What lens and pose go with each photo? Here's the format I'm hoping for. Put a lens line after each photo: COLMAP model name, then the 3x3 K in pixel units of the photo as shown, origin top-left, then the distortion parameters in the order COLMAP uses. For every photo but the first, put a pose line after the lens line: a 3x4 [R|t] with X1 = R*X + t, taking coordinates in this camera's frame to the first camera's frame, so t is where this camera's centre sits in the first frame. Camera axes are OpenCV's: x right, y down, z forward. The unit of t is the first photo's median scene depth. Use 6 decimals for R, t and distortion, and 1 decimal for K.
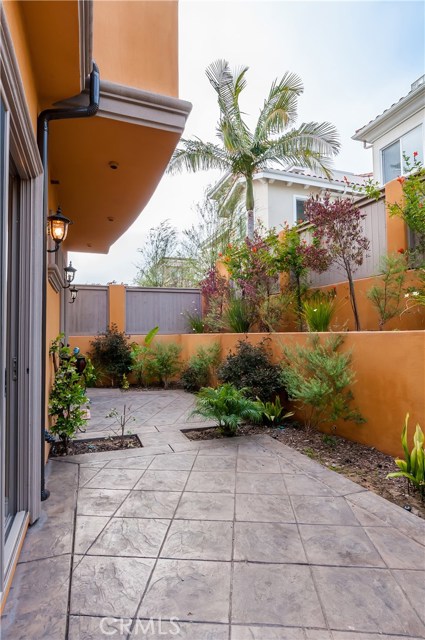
lens RADIAL K [[335.4, 0, 212.8], [0, 335.4, 319.7], [0, 0, 1]] dist [0.002873, 0.001838]
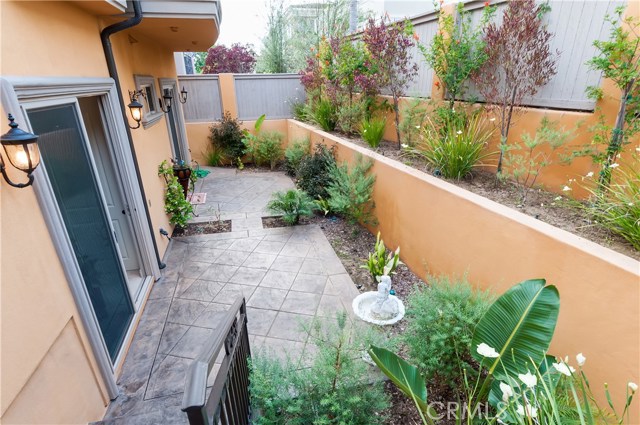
lens RADIAL K [[335.4, 0, 319.8], [0, 335.4, 213.5], [0, 0, 1]] dist [0.002873, 0.001838]
pose [[0.990840, 0.044702, -0.127428, 0.352841], [0.014579, 0.902696, 0.430031, -0.317880], [0.134252, -0.427950, 0.893776, -0.252277]]
